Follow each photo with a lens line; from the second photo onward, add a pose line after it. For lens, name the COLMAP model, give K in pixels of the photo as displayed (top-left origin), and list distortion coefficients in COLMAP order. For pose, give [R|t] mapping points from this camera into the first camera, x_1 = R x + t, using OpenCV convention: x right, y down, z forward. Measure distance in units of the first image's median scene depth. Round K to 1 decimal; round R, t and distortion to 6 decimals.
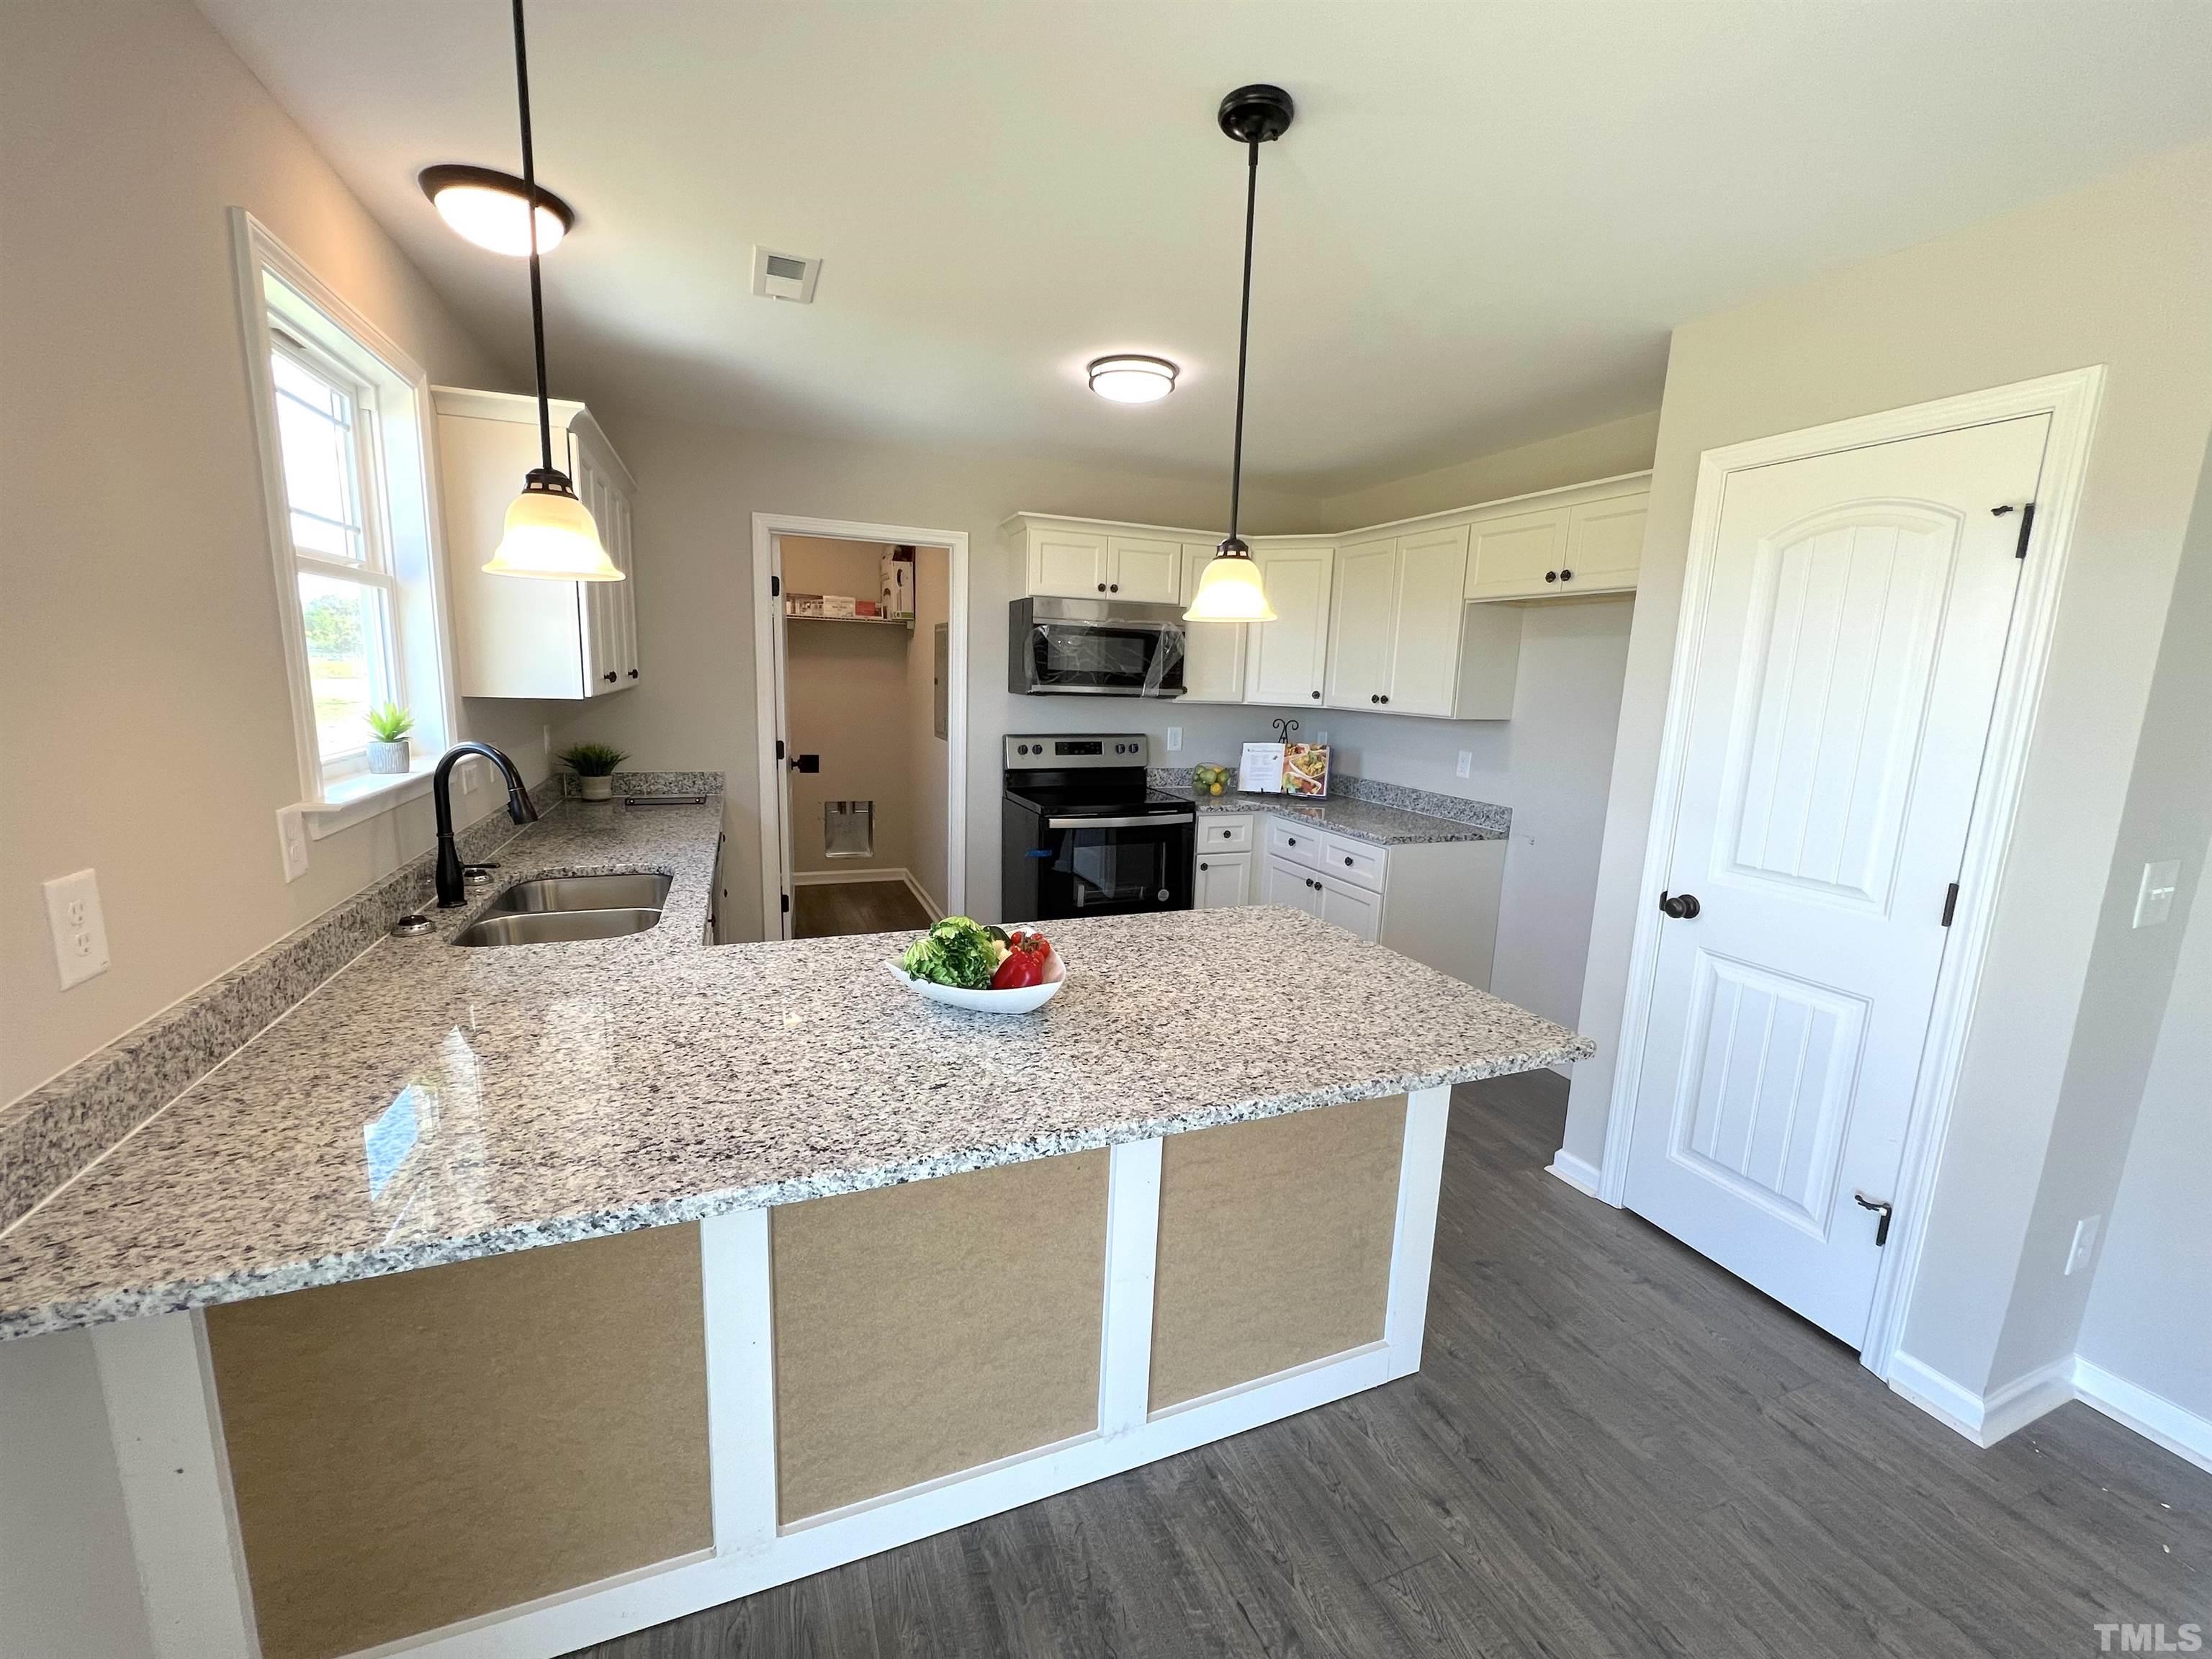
lens RADIAL K [[884.8, 0, 1098.5], [0, 884.8, 822.9], [0, 0, 1]] dist [0.000179, -0.000103]
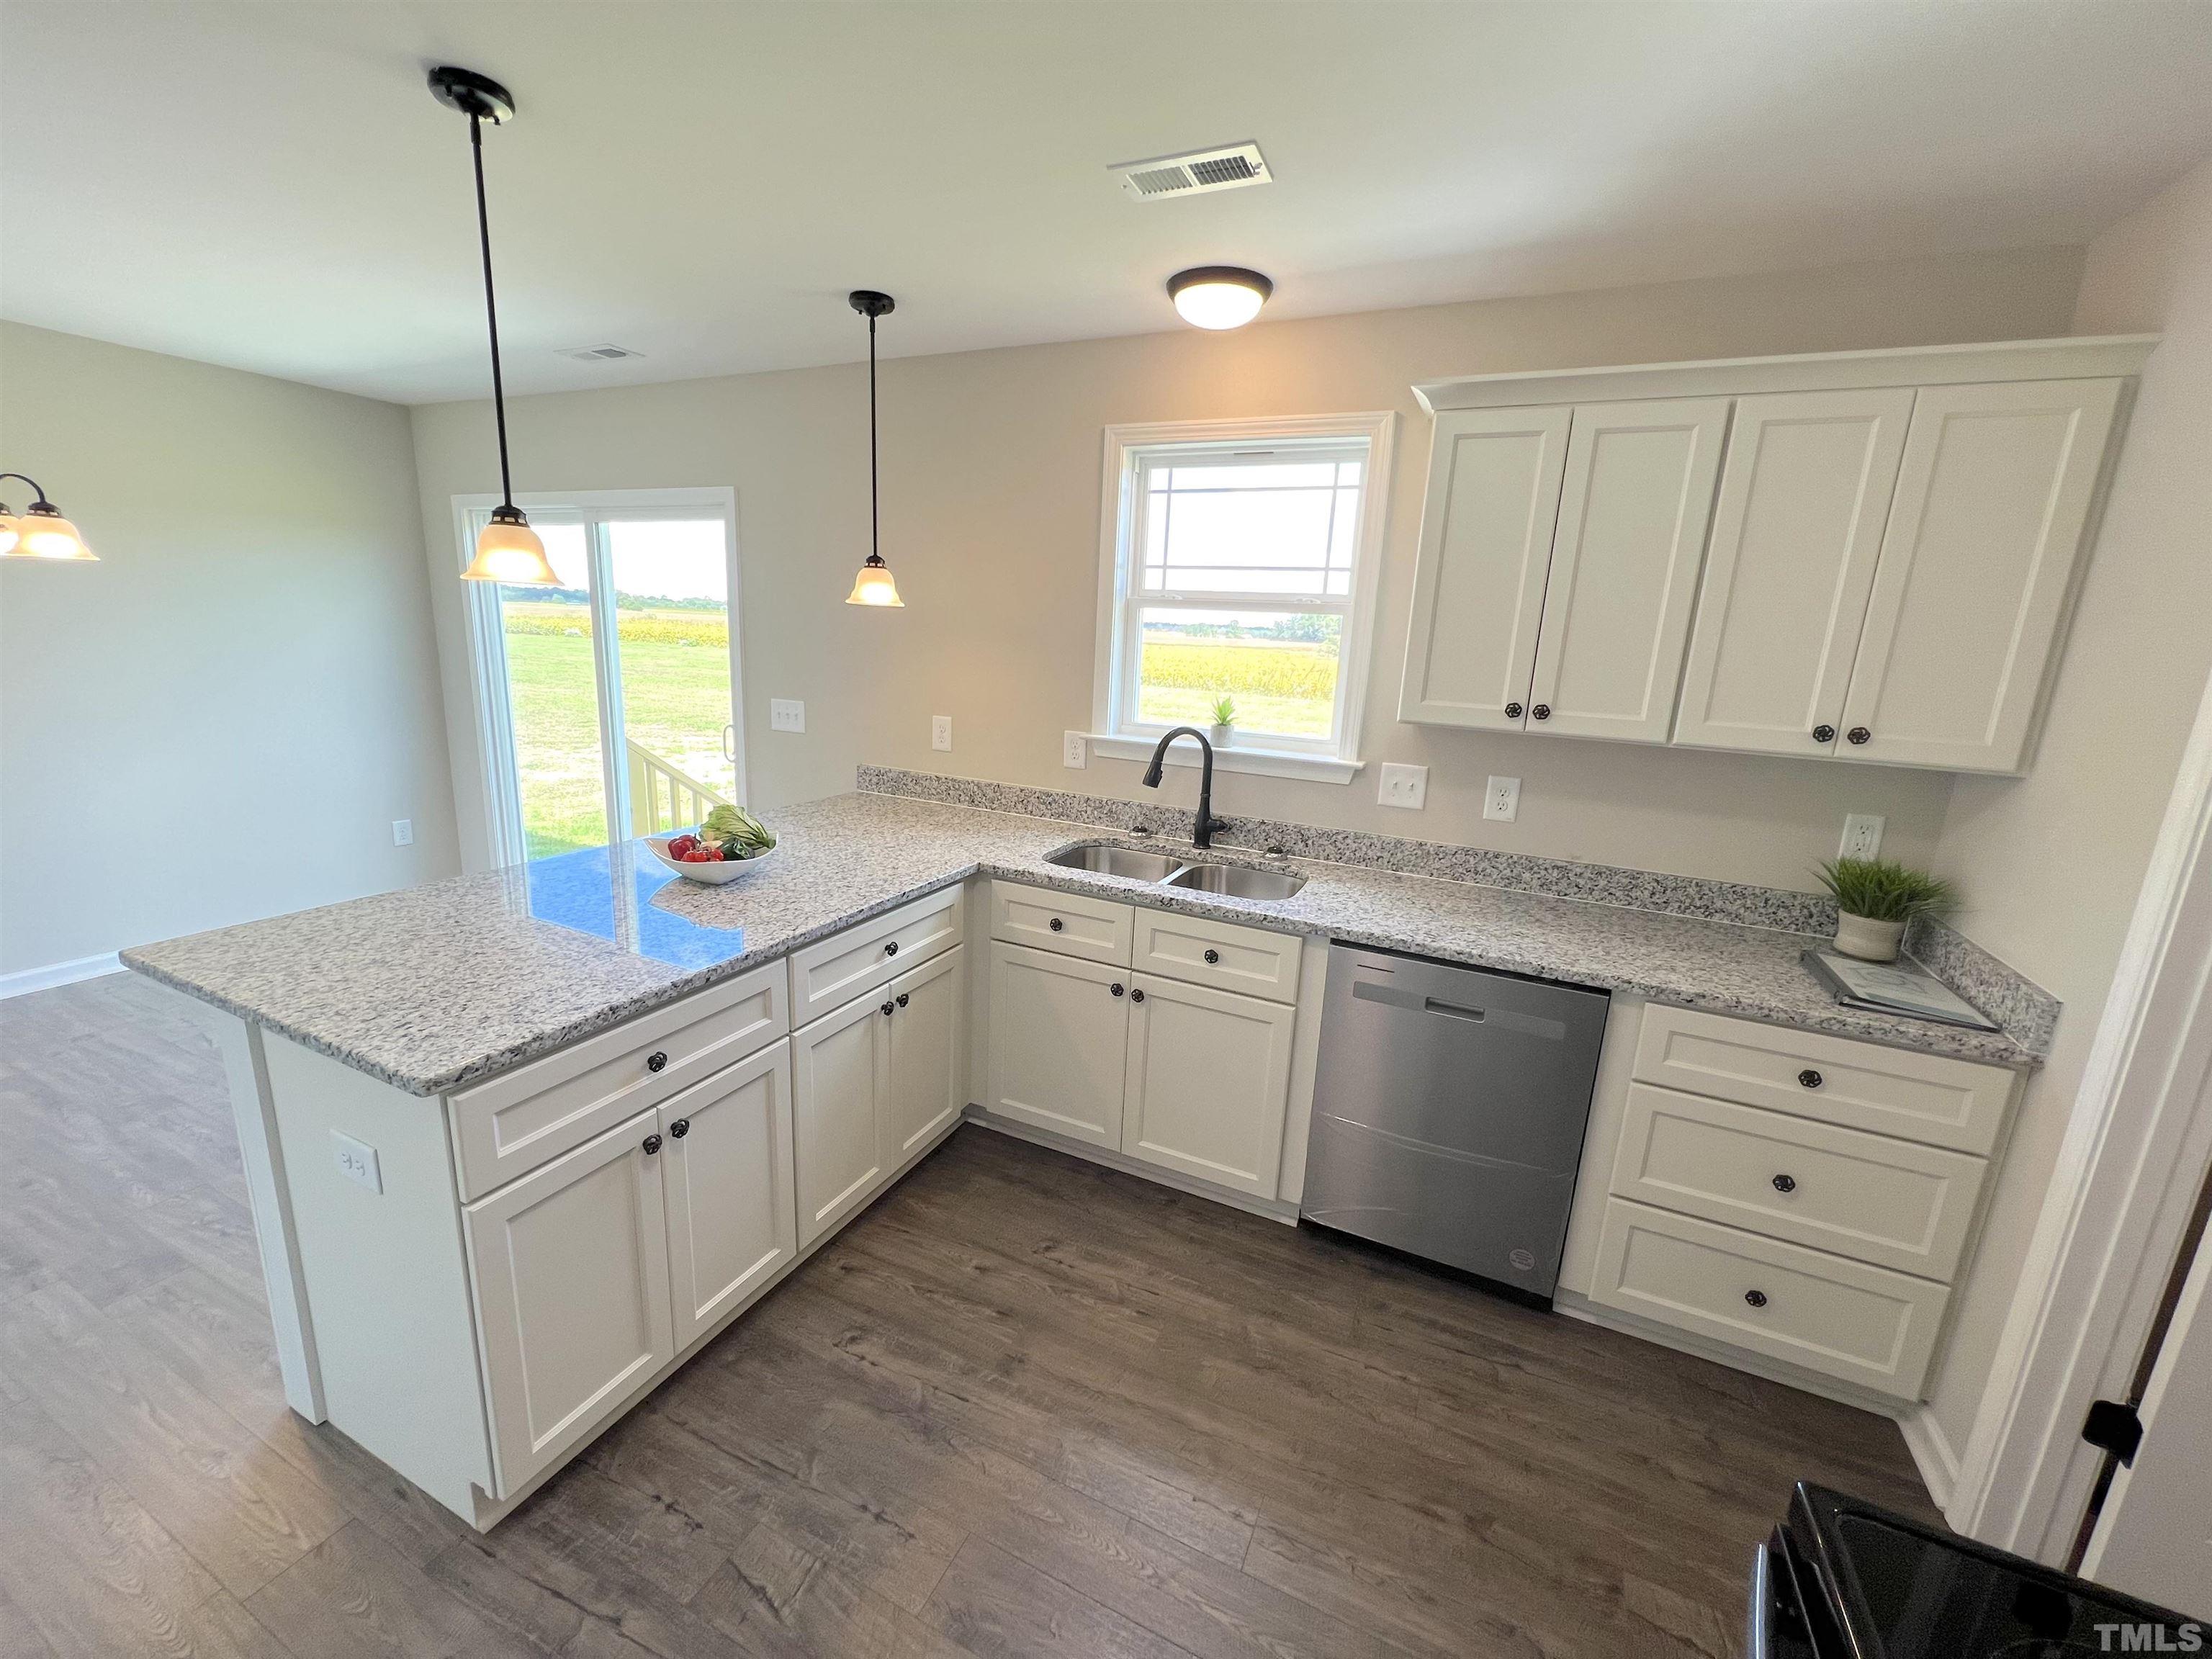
lens RADIAL K [[884.8, 0, 1098.5], [0, 884.8, 822.9], [0, 0, 1]] dist [0.000179, -0.000103]
pose [[-0.728463, 0.079515, -0.680455, 0.341225], [-0.190826, 0.930382, 0.313010, -0.380582], [0.657972, 0.357864, -0.662576, 2.015090]]
